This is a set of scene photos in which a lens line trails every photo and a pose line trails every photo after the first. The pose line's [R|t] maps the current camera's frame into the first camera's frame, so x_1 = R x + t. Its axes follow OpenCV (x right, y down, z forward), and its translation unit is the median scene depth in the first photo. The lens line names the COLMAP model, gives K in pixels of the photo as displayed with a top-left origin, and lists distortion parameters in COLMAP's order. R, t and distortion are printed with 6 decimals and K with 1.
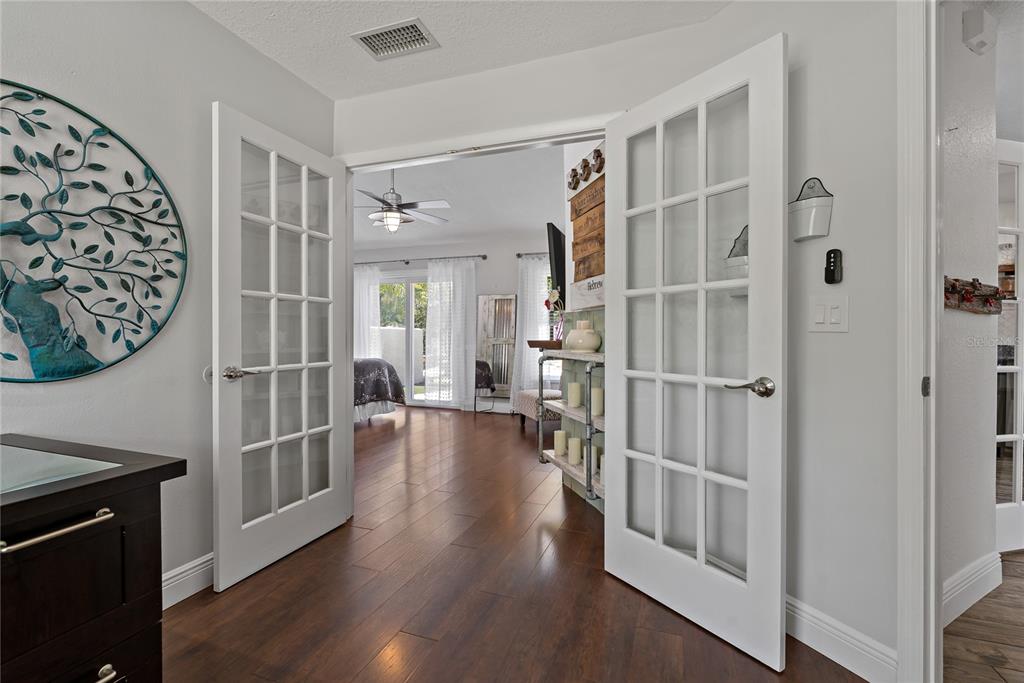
lens RADIAL K [[462.0, 0, 513.0], [0, 462.0, 339.0], [0, 0, 1]] dist [0.005567, -0.000095]
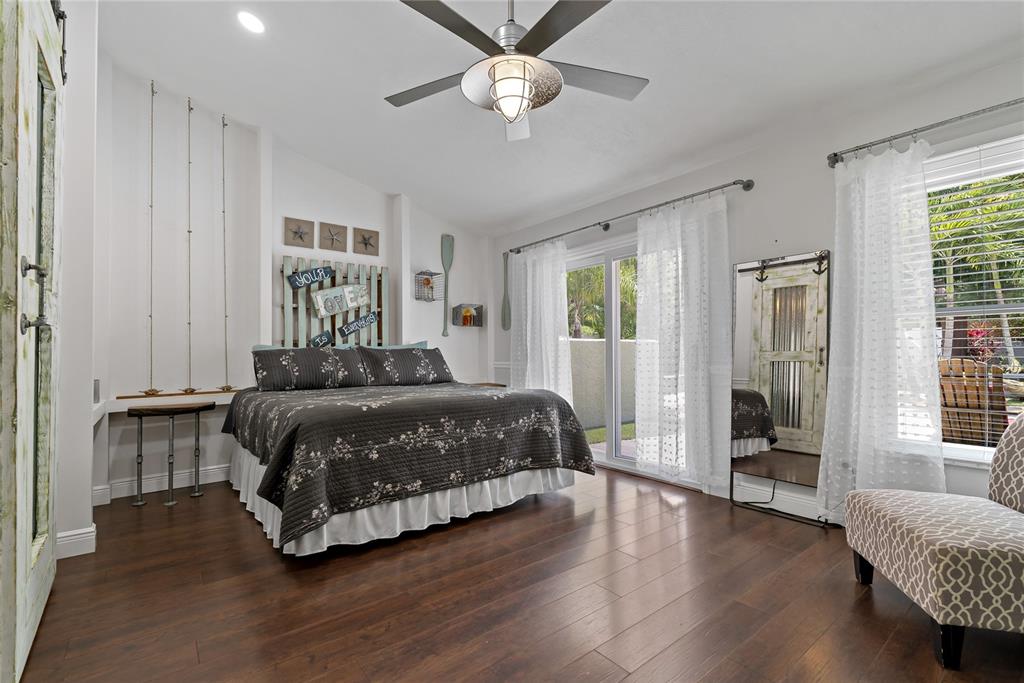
lens RADIAL K [[462.0, 0, 527.4], [0, 462.0, 350.1], [0, 0, 1]] dist [0.005567, -0.000095]
pose [[0.862979, -0.015503, -0.505002, -0.018291], [0.011378, 0.999872, -0.011252, -0.000911], [0.505112, 0.003964, 0.863045, 0.460758]]
